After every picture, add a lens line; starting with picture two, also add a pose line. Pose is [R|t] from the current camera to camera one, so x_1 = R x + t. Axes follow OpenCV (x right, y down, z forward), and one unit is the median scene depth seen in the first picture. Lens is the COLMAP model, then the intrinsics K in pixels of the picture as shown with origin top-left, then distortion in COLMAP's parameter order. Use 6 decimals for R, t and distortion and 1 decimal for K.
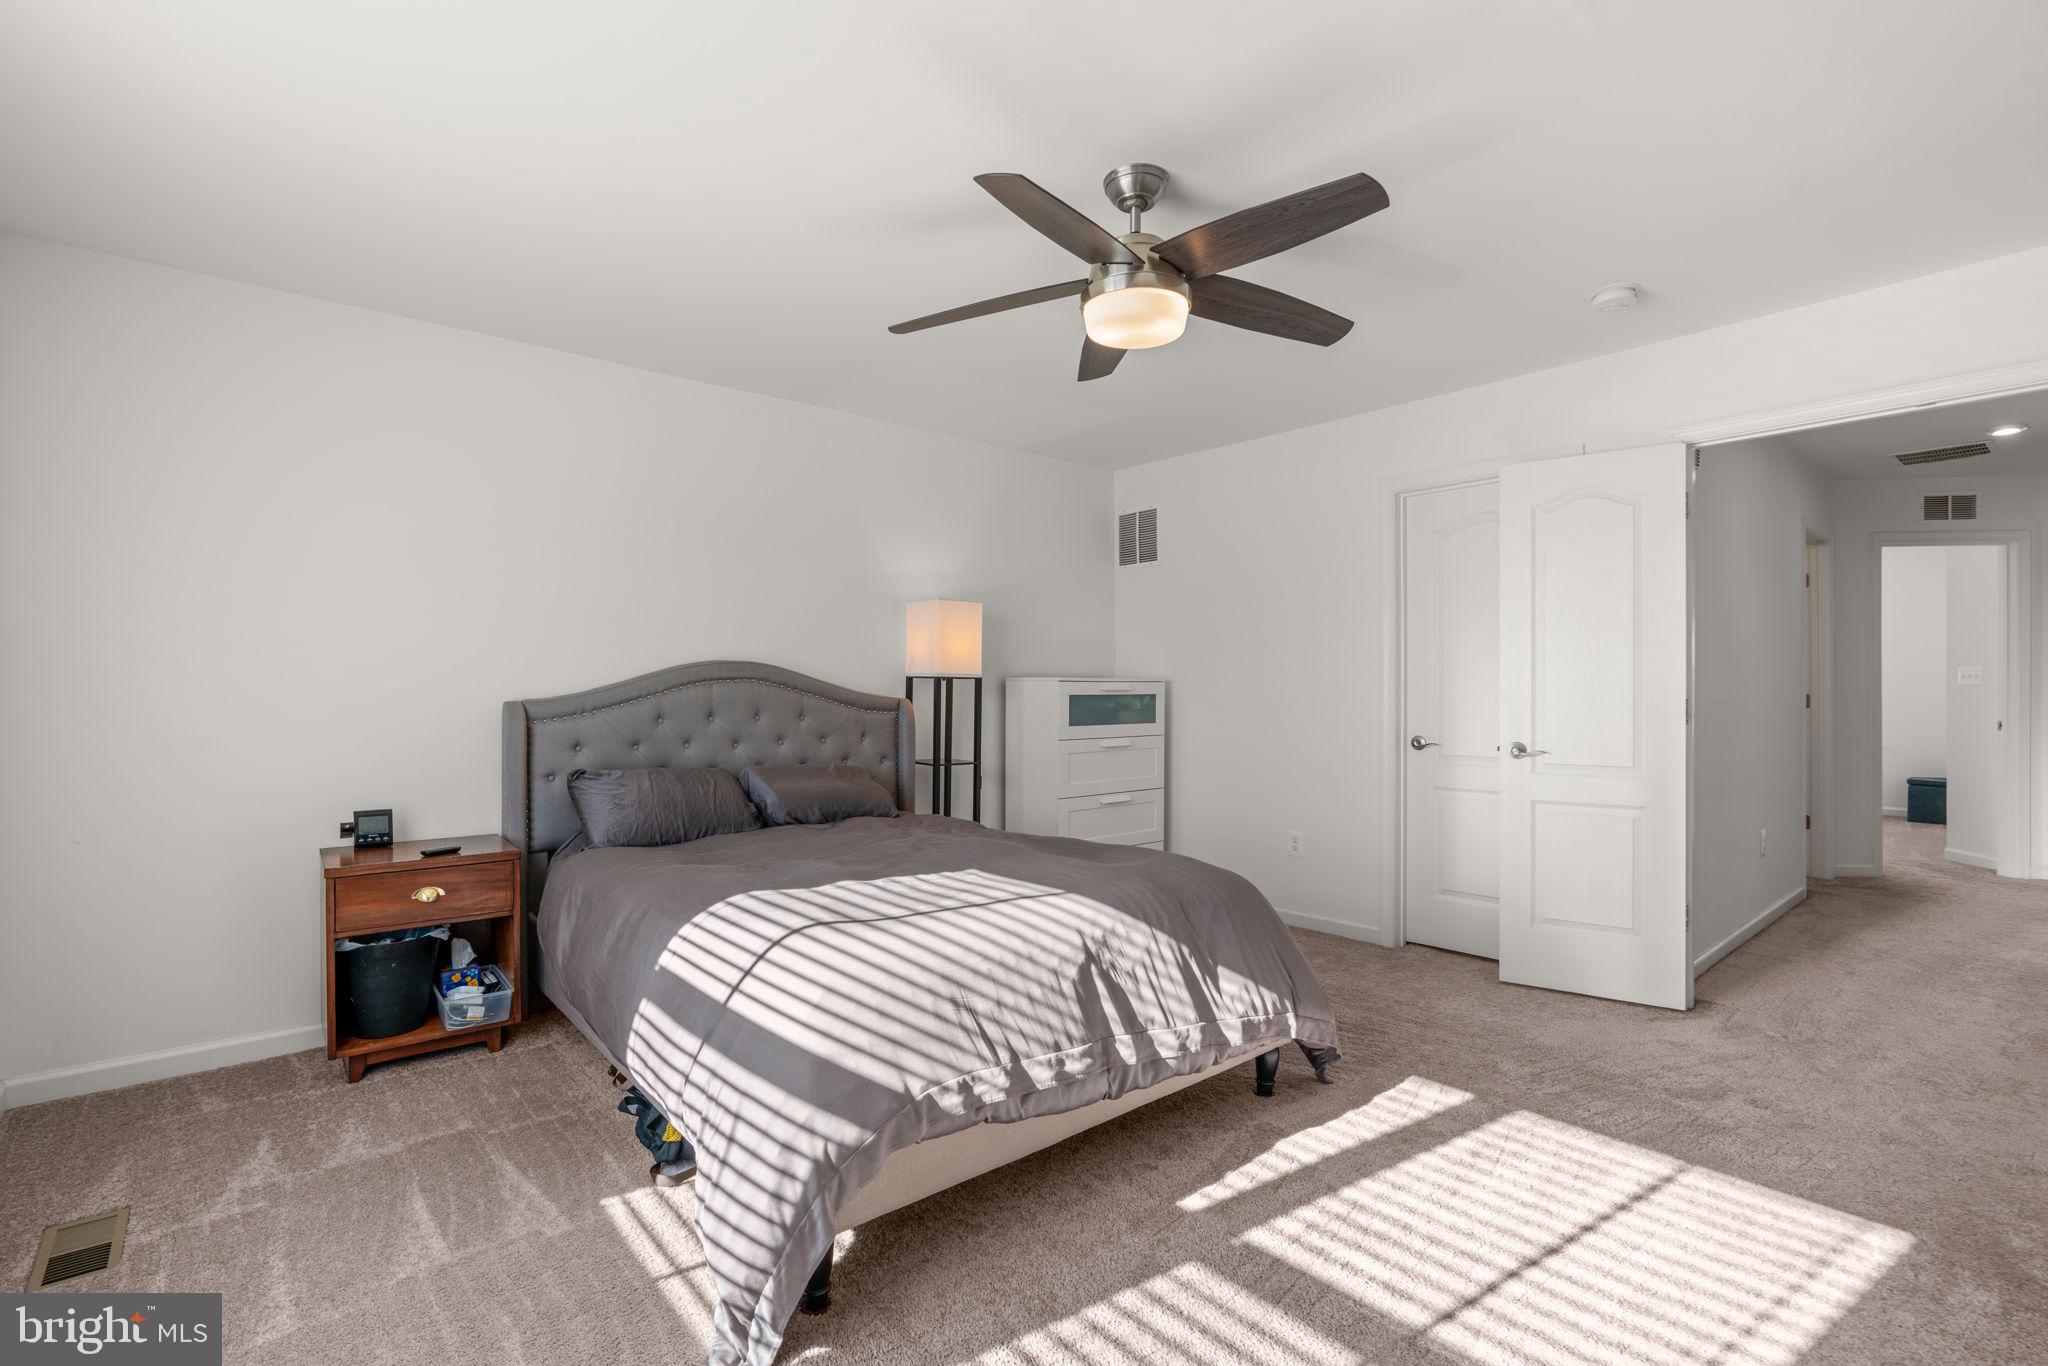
lens RADIAL K [[928.2, 0, 993.7], [0, 928.2, 690.6], [0, 0, 1]] dist [-0.004248, 0.000196]
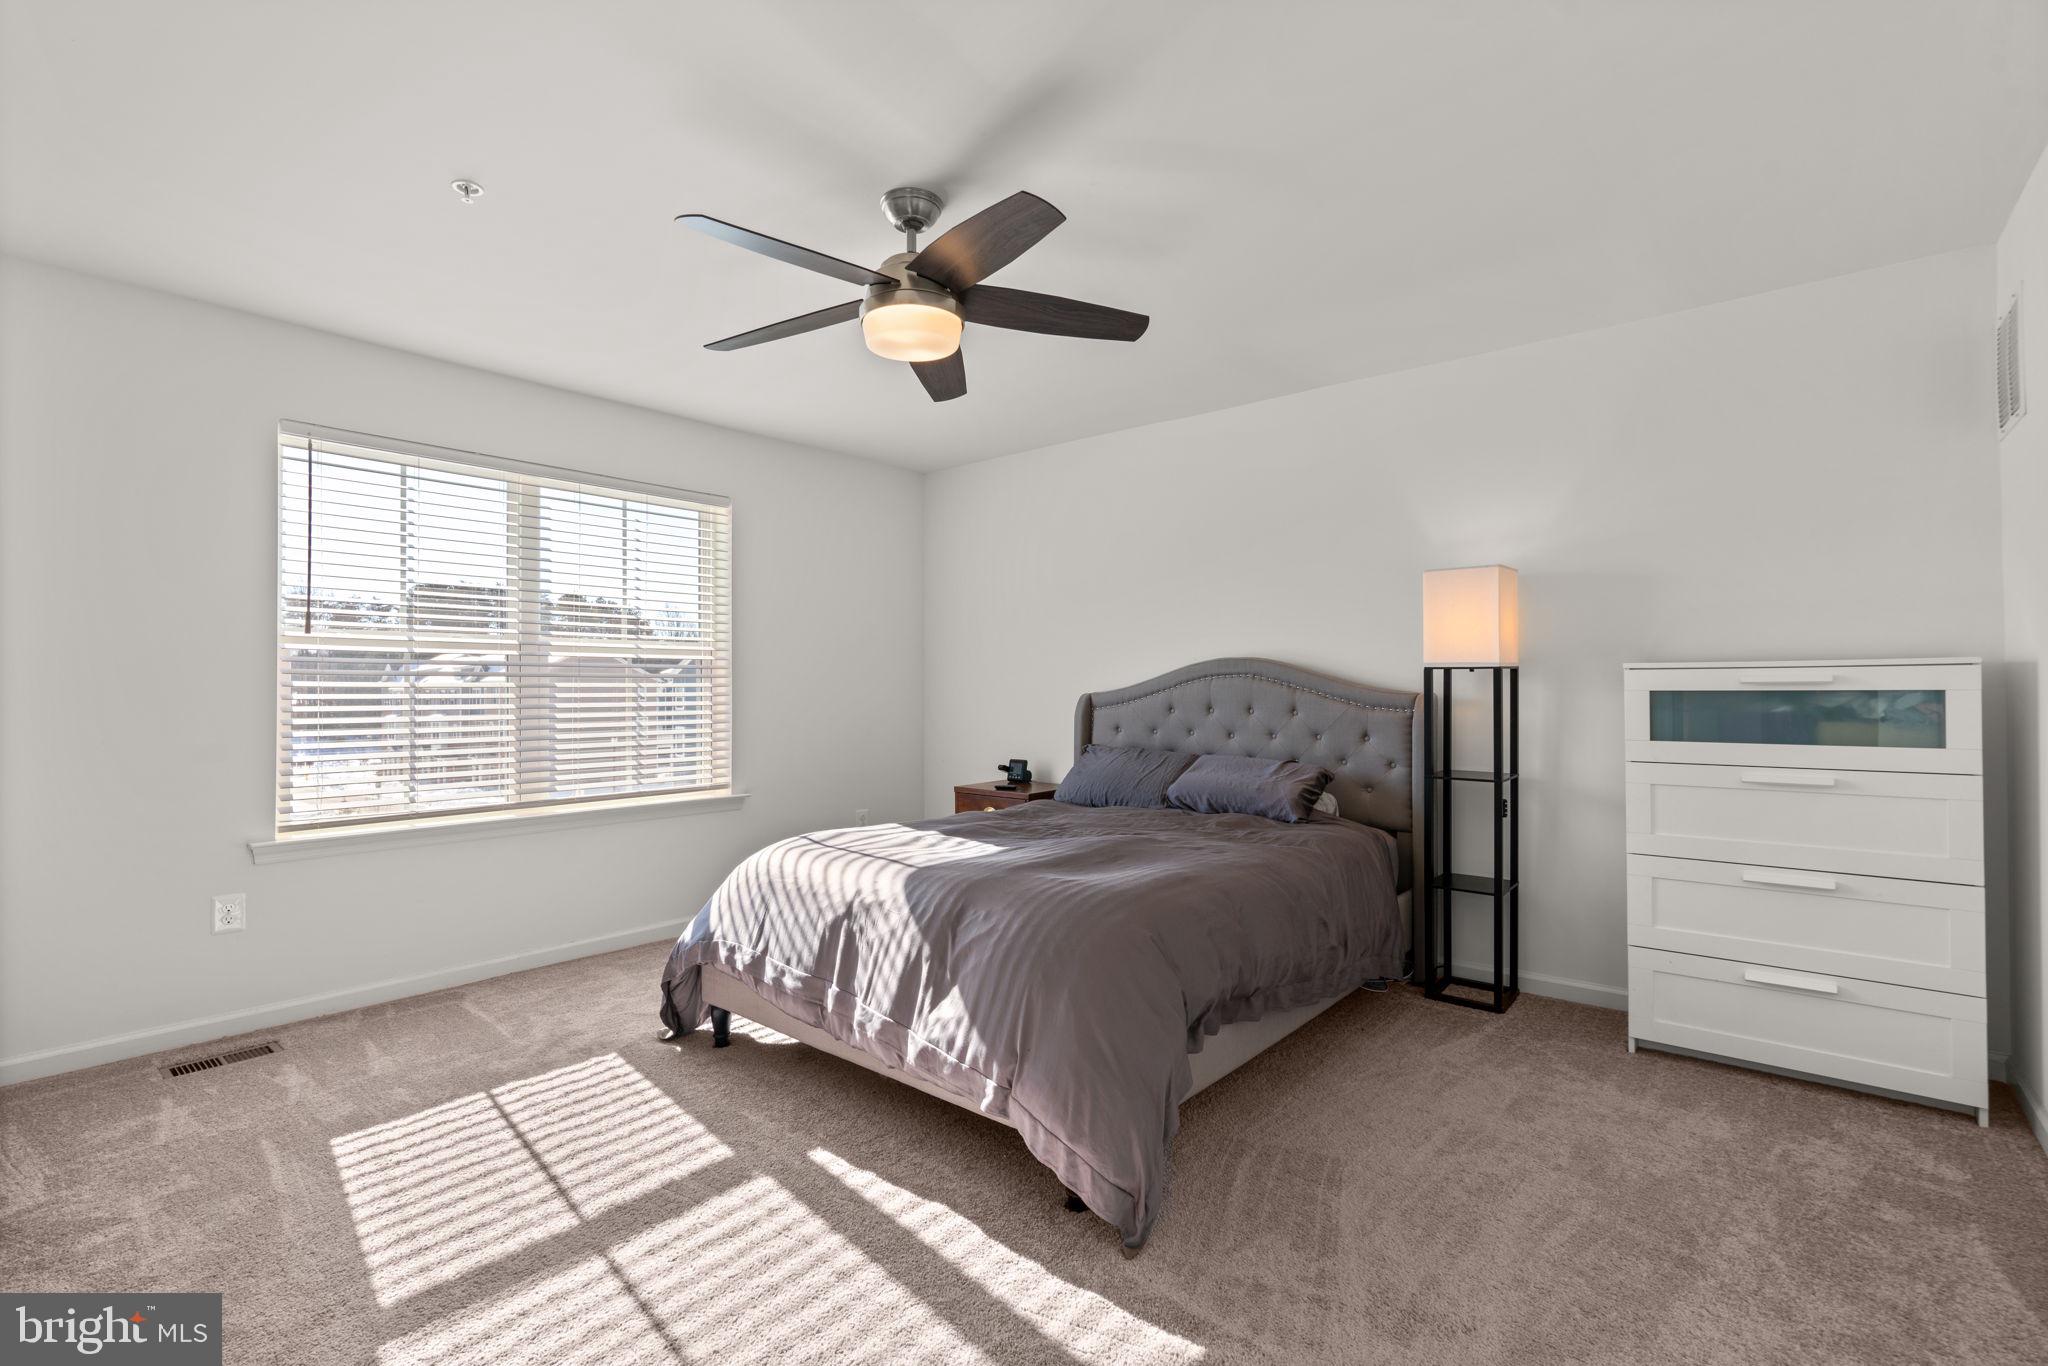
lens RADIAL K [[928.2, 0, 993.7], [0, 928.2, 690.6], [0, 0, 1]] dist [-0.004248, 0.000196]
pose [[0.155814, 0.001094, -0.987786, 1.105696], [0.000237, 0.999999, 0.001145, 0.007228], [0.987786, -0.000413, 0.155813, 0.865705]]
